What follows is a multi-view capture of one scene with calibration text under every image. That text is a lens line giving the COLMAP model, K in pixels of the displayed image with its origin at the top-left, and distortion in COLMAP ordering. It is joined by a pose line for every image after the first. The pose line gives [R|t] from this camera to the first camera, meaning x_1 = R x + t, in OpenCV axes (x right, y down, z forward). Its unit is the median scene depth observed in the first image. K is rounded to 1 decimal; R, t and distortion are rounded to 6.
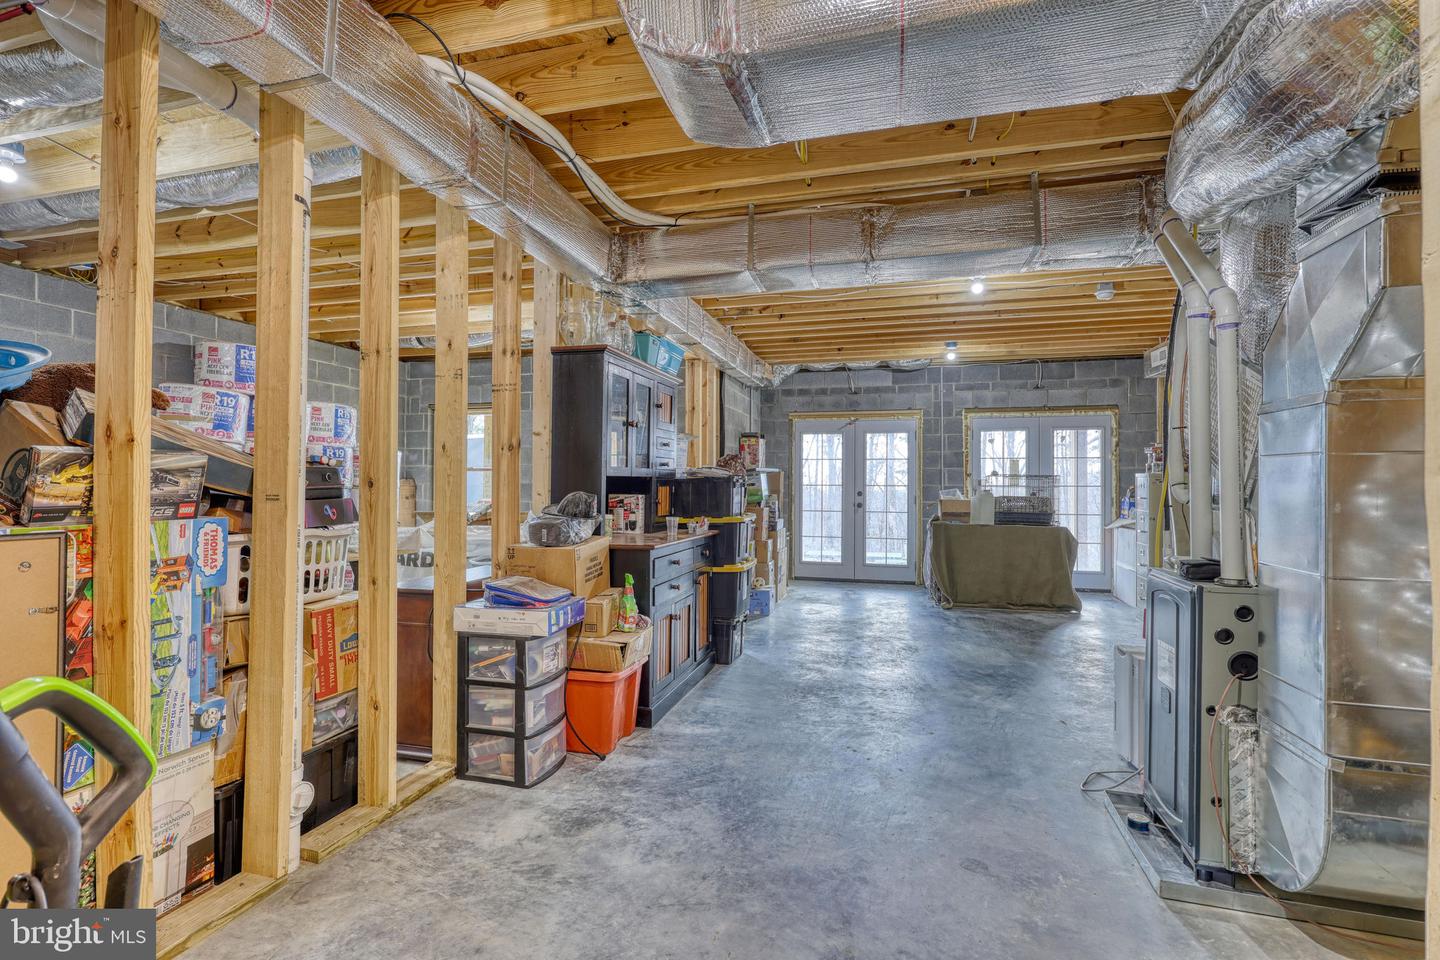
lens RADIAL K [[669.8, 0, 711.8], [0, 669.8, 475.9], [0, 0, 1]] dist [-0.001714, -0.000073]
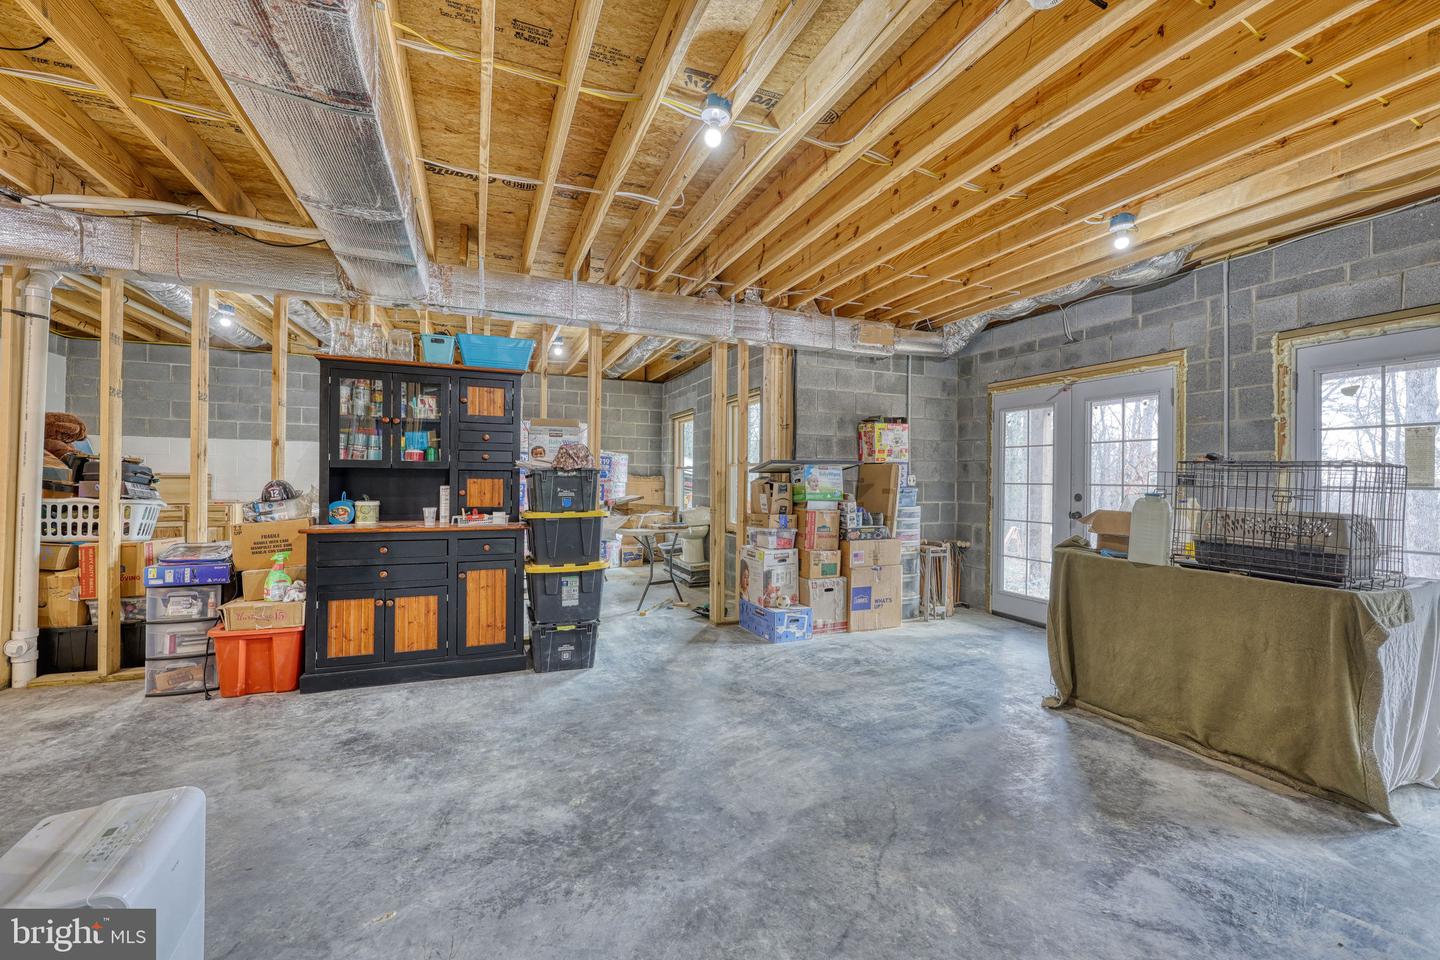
lens RADIAL K [[576.3, 0, 713.4], [0, 576.3, 478.9], [0, 0, 1]] dist [-0.000283, -0.000163]
pose [[0.612172, 0.001918, -0.790722, 0.455013], [0.000234, 0.999997, 0.002606, 0.007365], [0.790725, -0.001780, 0.612169, 0.402280]]
